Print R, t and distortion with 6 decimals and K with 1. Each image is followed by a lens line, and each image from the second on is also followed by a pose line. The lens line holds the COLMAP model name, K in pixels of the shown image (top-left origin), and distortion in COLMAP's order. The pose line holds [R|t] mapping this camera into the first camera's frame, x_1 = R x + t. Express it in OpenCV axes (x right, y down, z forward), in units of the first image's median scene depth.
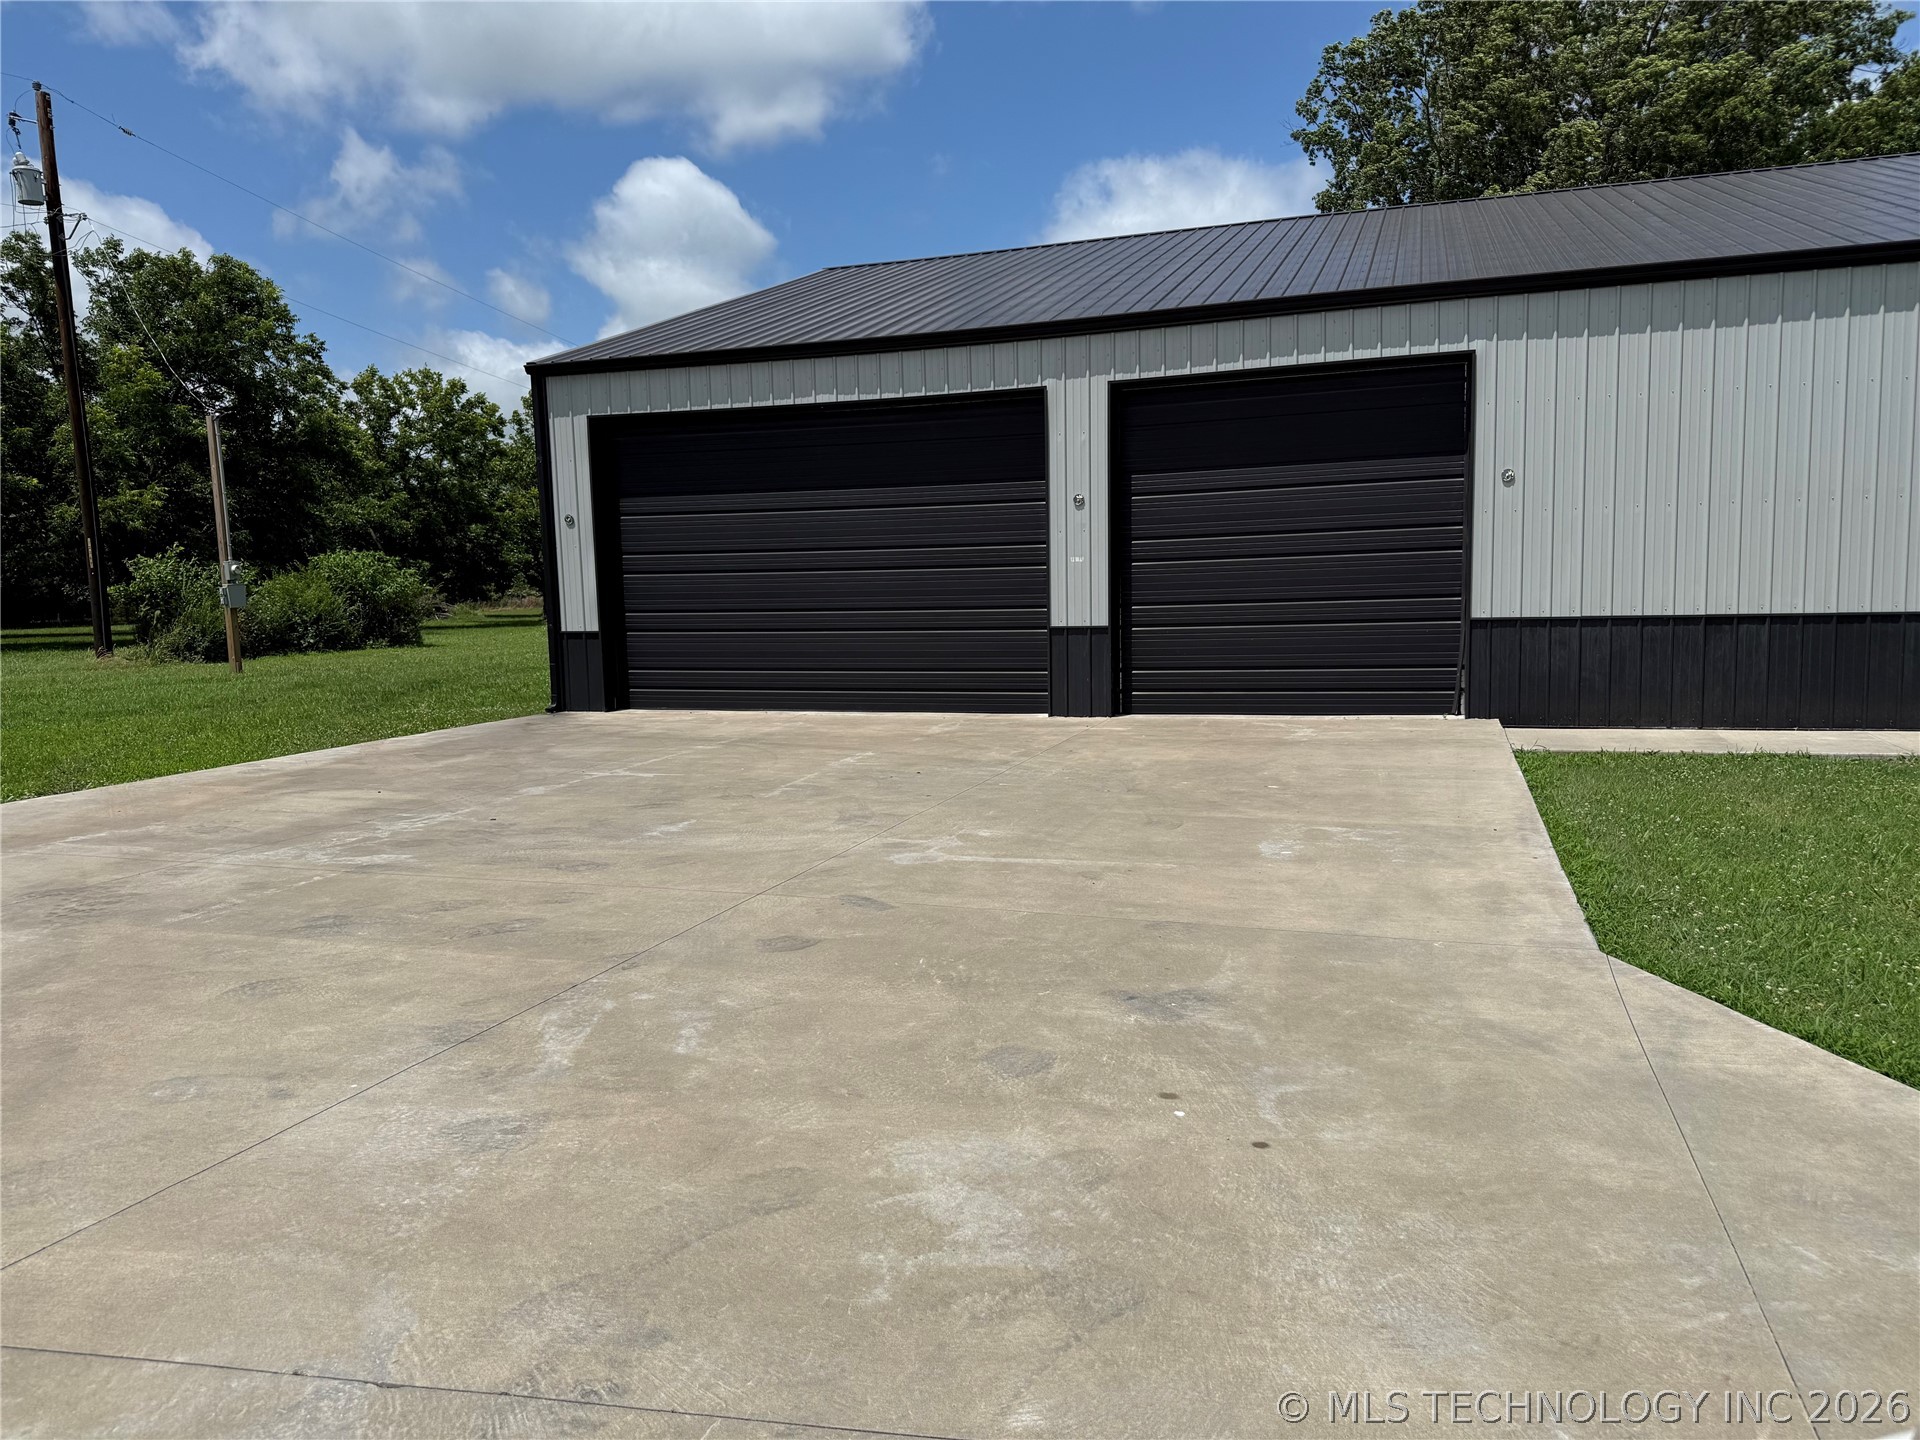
lens RADIAL K [[1369.6, 0, 954.5], [0, 1369.6, 708.7], [0, 0, 1]] dist [0.145397, -0.267461]
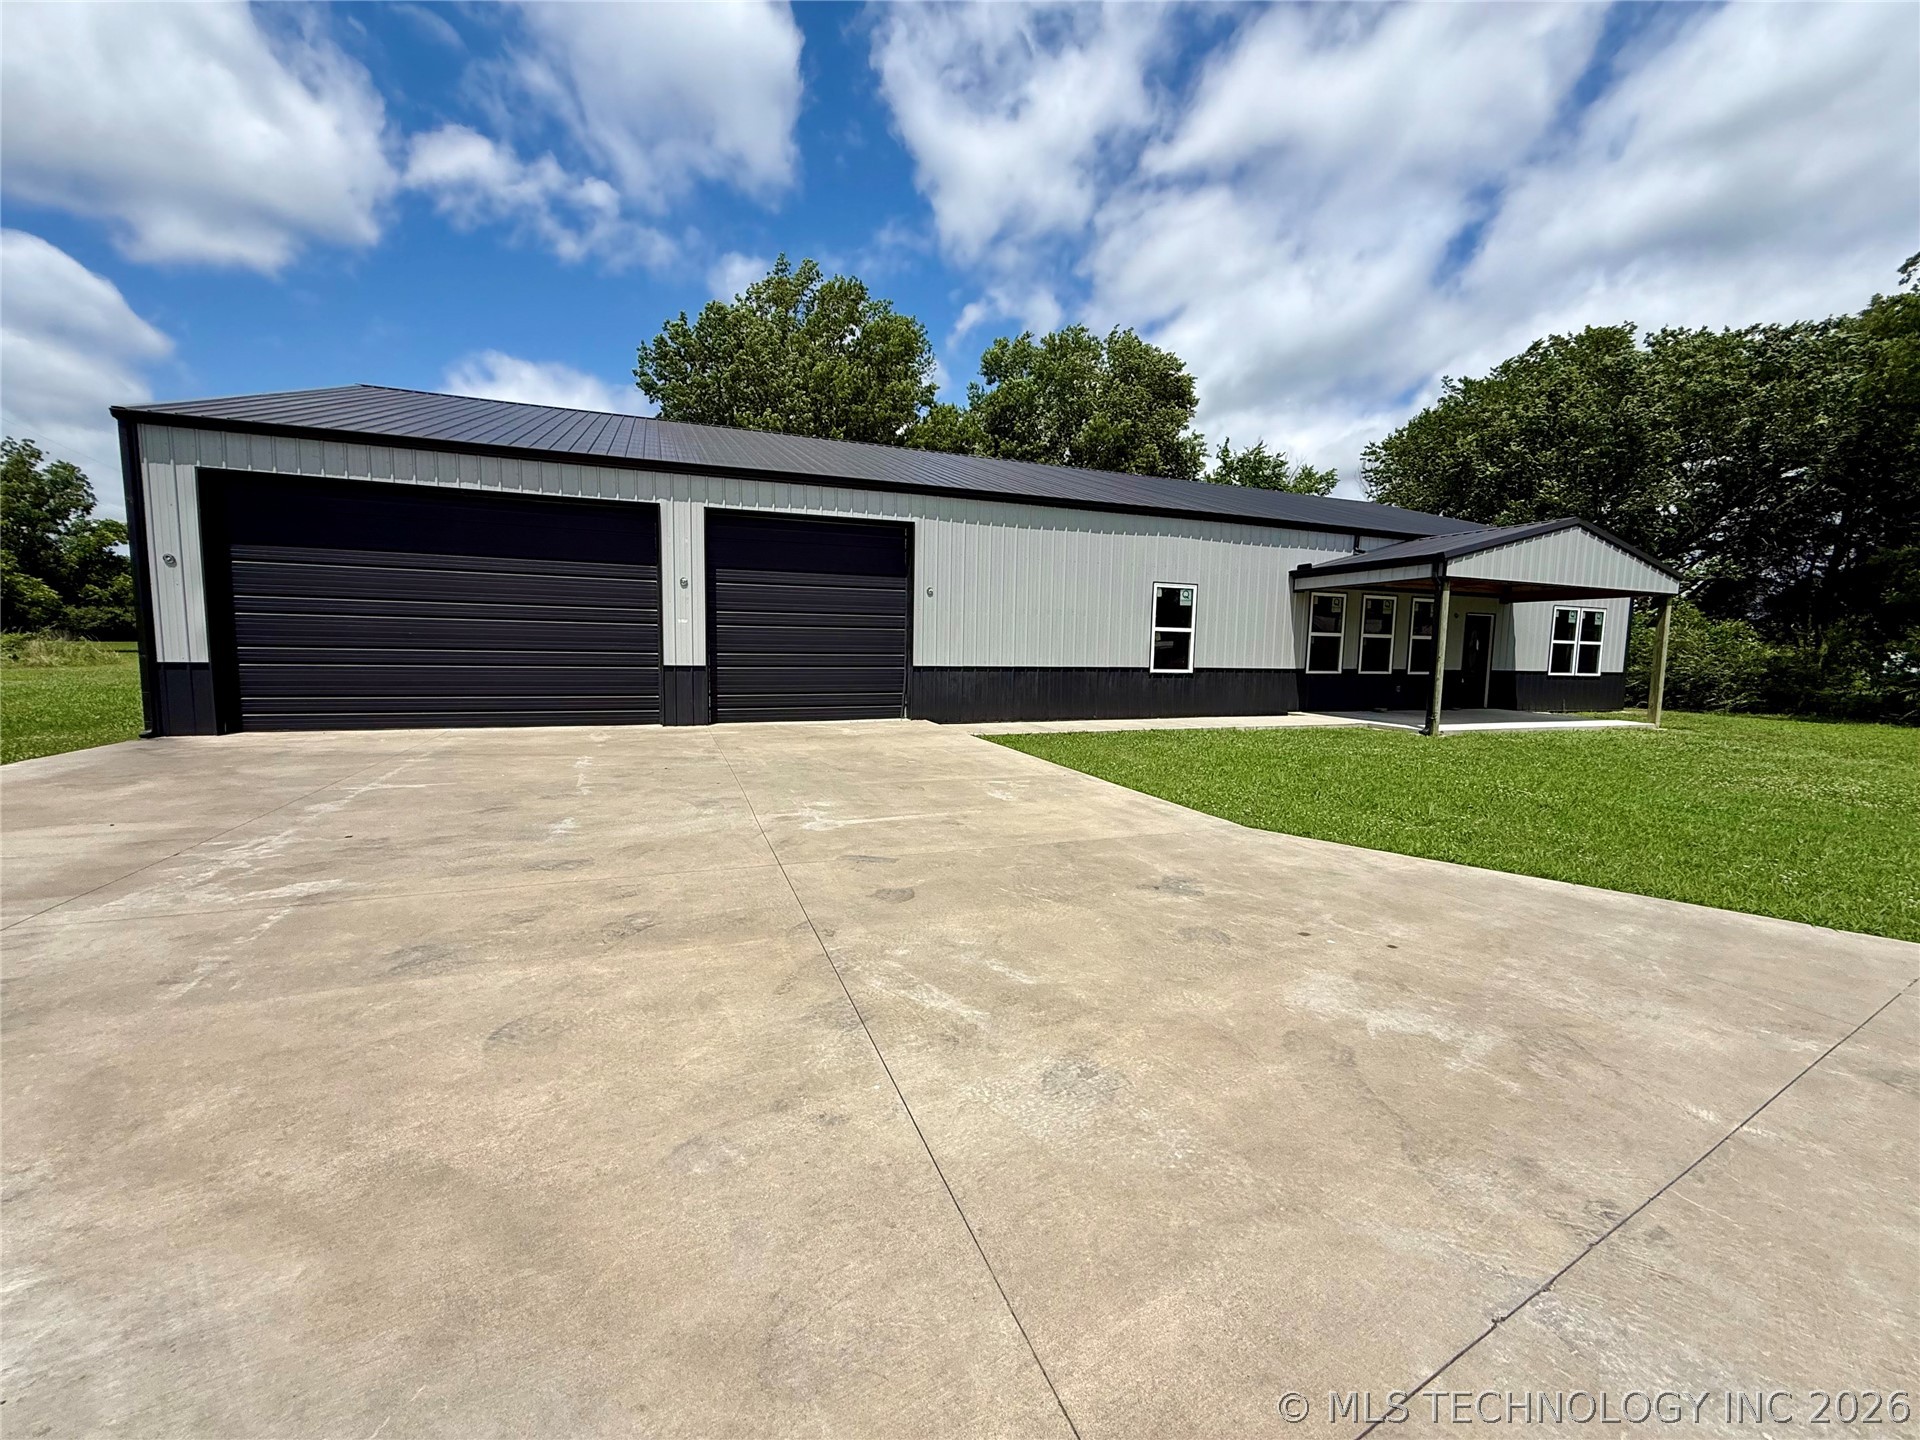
lens RADIAL K [[771.2, 0, 962.7], [0, 771.2, 723.5], [0, 0, 1]] dist [0.000557, -0.000285]
pose [[0.758226, -0.029459, 0.651325, -0.627937], [0.024689, 0.999560, 0.016468, -0.008670], [-0.651524, 0.003594, 0.758620, 0.432932]]
